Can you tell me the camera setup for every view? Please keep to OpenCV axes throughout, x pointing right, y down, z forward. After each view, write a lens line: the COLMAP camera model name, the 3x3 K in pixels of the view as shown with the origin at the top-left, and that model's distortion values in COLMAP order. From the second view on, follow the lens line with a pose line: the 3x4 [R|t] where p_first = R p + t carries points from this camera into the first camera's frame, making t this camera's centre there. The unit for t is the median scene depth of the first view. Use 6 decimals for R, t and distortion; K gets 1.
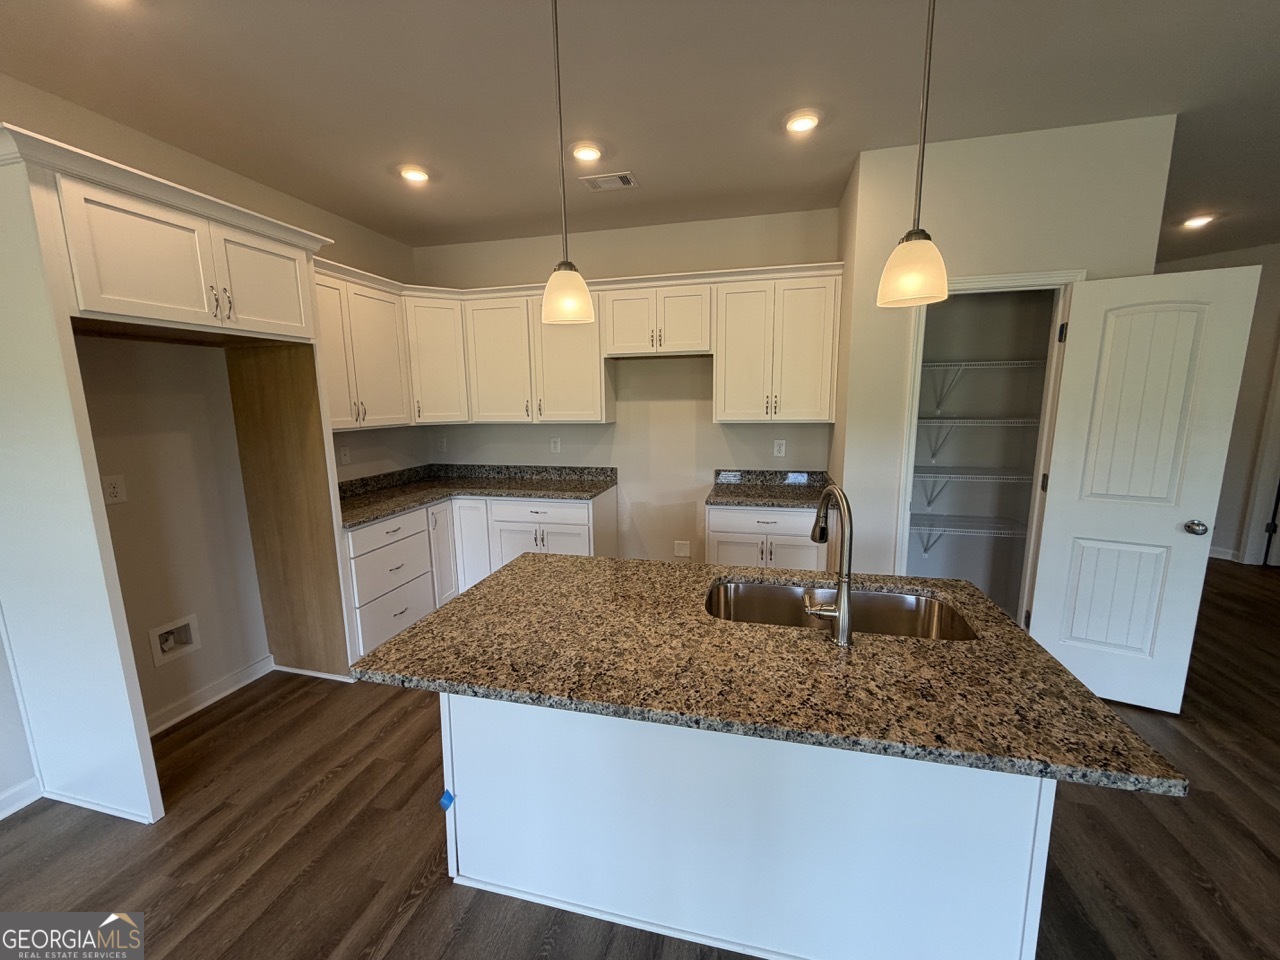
lens RADIAL K [[509.5, 0, 630.6], [0, 509.5, 481.0], [0, 0, 1]] dist [0.003438, 0.000709]
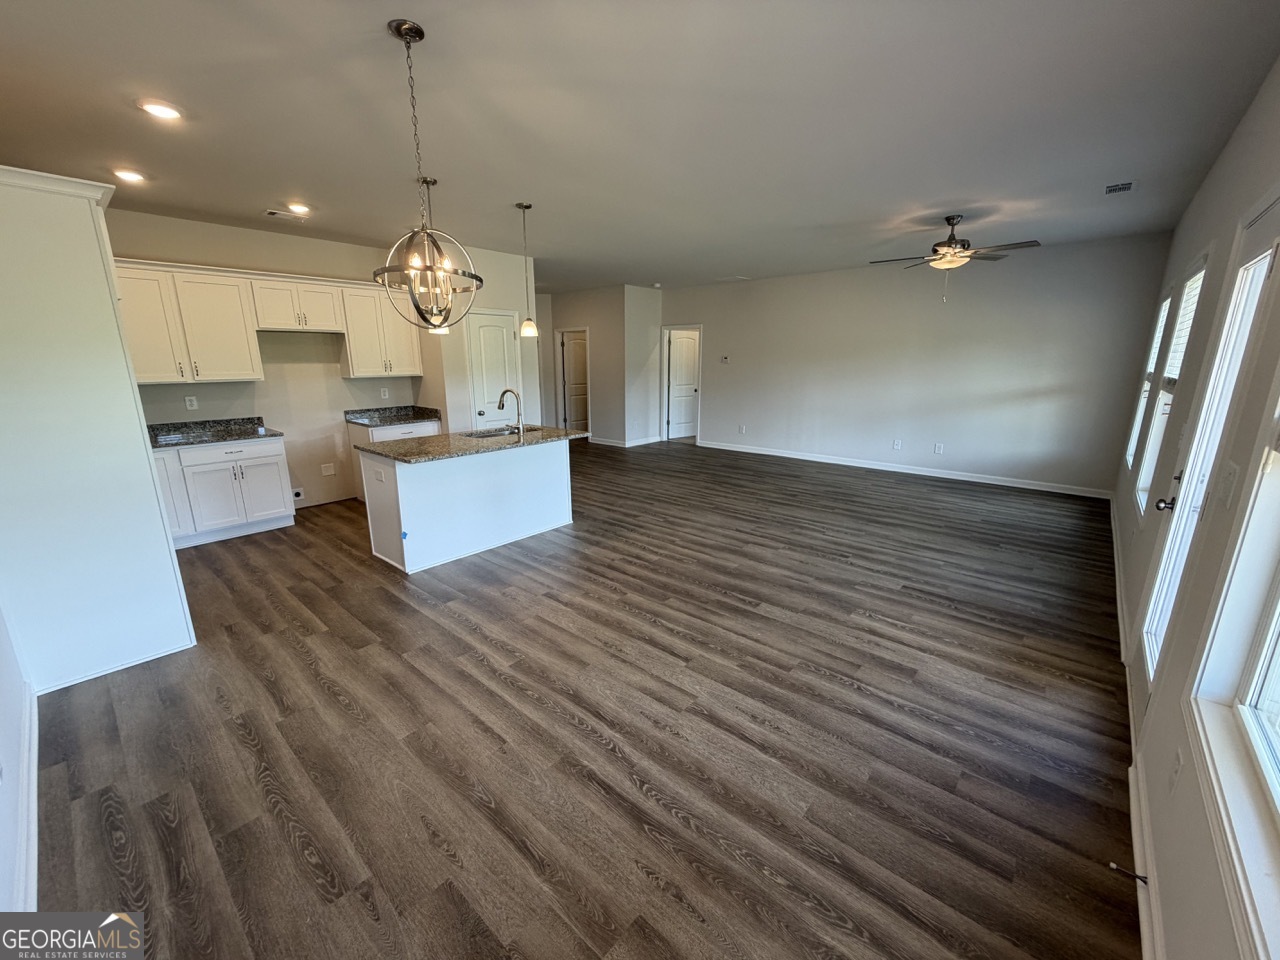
lens RADIAL K [[509.5, 0, 637.9], [0, 509.5, 477.9], [0, 0, 1]] dist [0.003438, 0.000709]
pose [[0.457233, -0.193790, 0.867977, -0.858864], [0.140198, 0.979474, 0.144830, 0.082694], [-0.878227, 0.055468, 0.475017, -0.493280]]
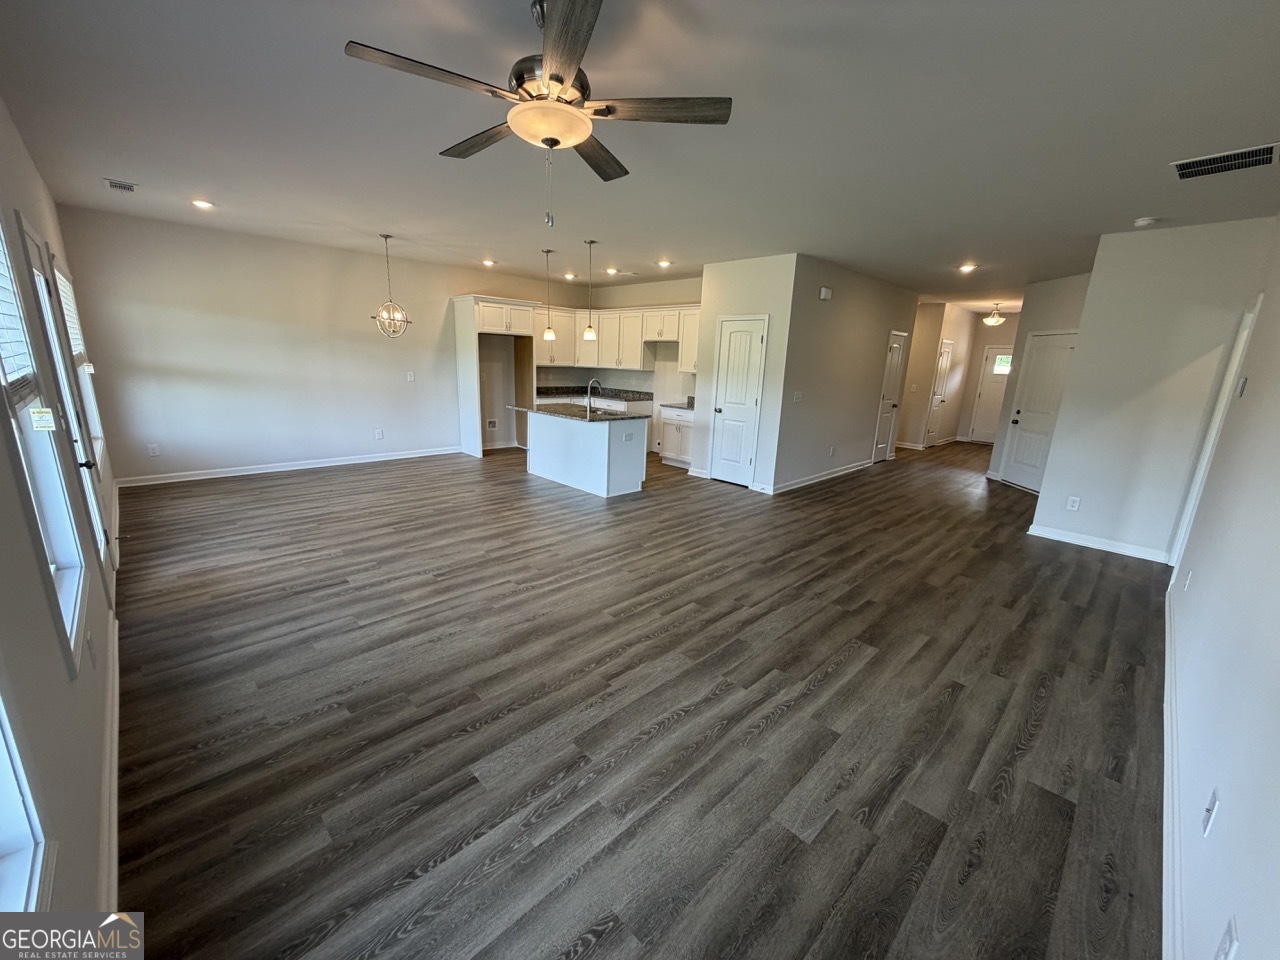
lens RADIAL K [[509.5, 0, 635.1], [0, 509.5, 478.5], [0, 0, 1]] dist [0.003438, 0.000709]
pose [[0.850423, 0.163167, -0.500157, 1.215079], [-0.130148, 0.986388, 0.100500, 0.145305], [0.509747, -0.020373, 0.860083, -1.043398]]
